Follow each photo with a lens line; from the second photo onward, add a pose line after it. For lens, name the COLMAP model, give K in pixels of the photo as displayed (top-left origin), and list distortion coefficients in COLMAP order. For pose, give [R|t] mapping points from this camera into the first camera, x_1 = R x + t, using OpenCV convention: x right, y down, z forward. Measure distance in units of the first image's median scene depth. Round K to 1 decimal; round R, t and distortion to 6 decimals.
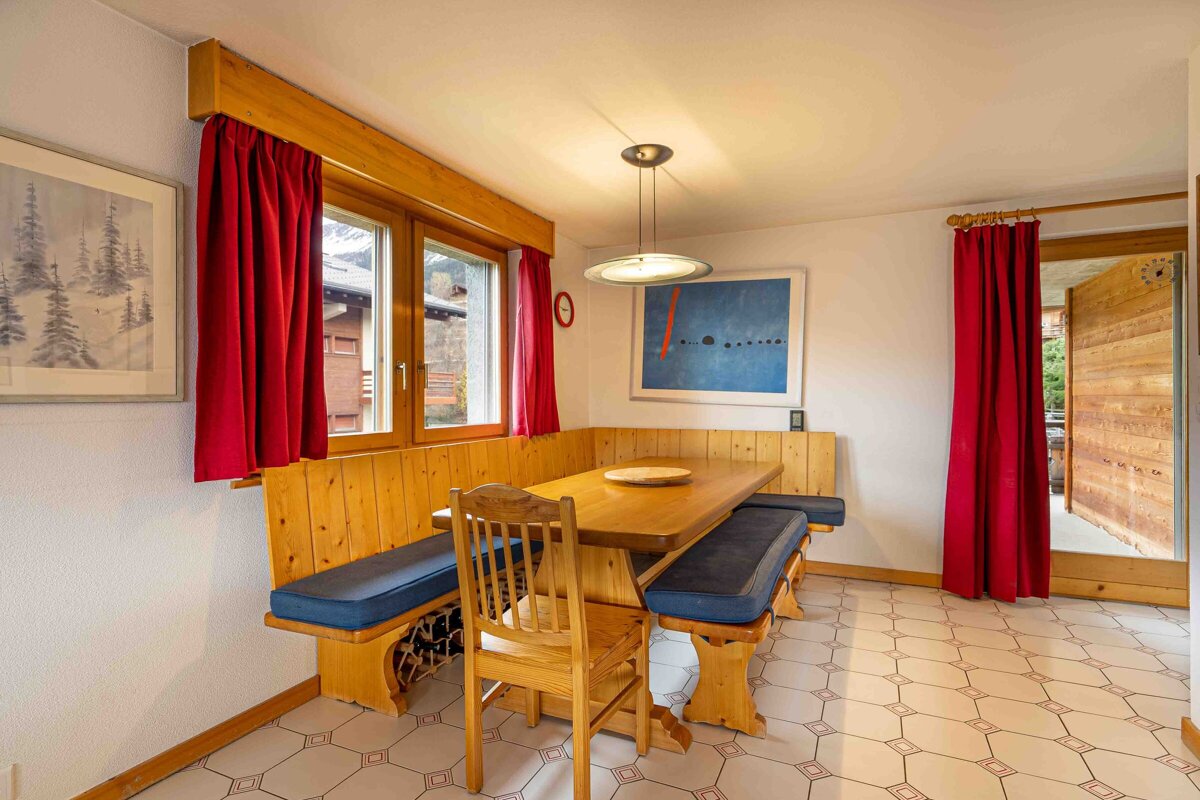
lens RADIAL K [[614.5, 0, 597.4], [0, 614.5, 399.4], [0, 0, 1]] dist [0.000027, -0.000014]
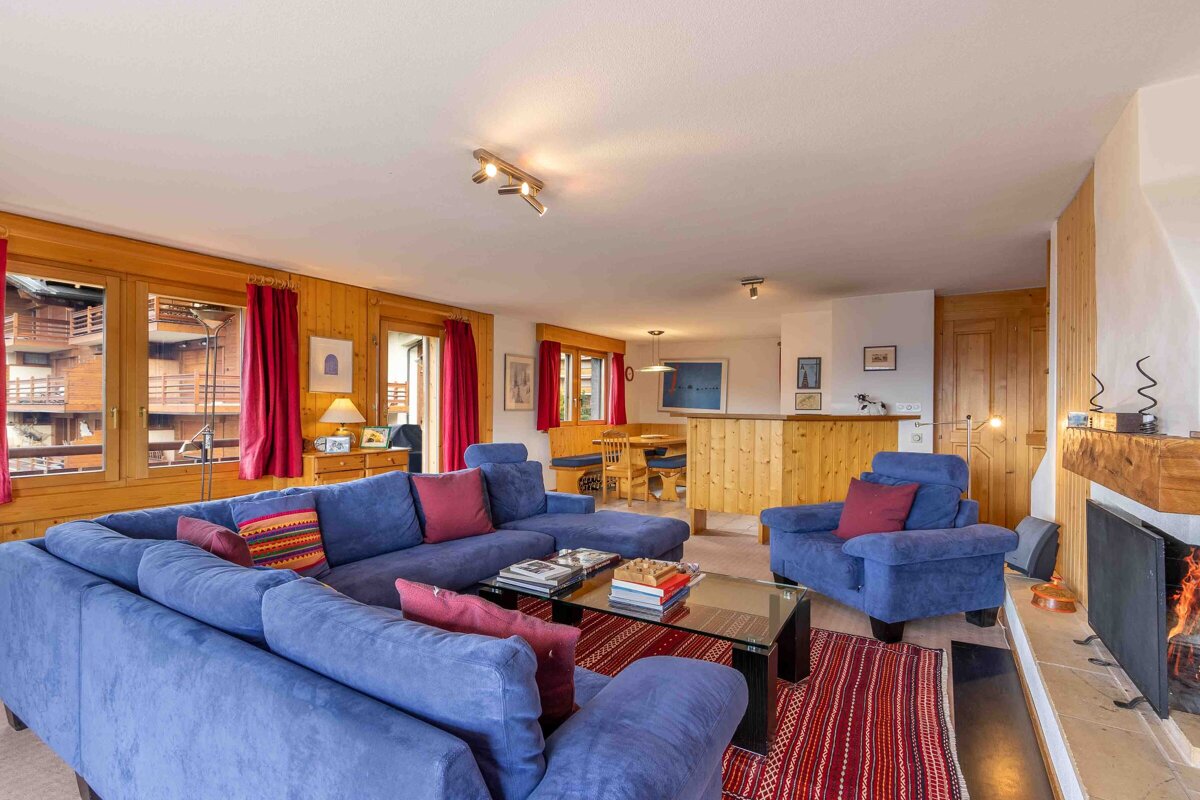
lens RADIAL K [[541.1, 0, 600.3], [0, 541.1, 404.5], [0, 0, 1]] dist [-0.000835, -0.000543]
pose [[0.993197, 0.012148, -0.115814, 0.098970], [-0.013220, 0.999877, -0.008487, -0.007230], [0.115697, 0.009961, 0.993235, -1.389847]]
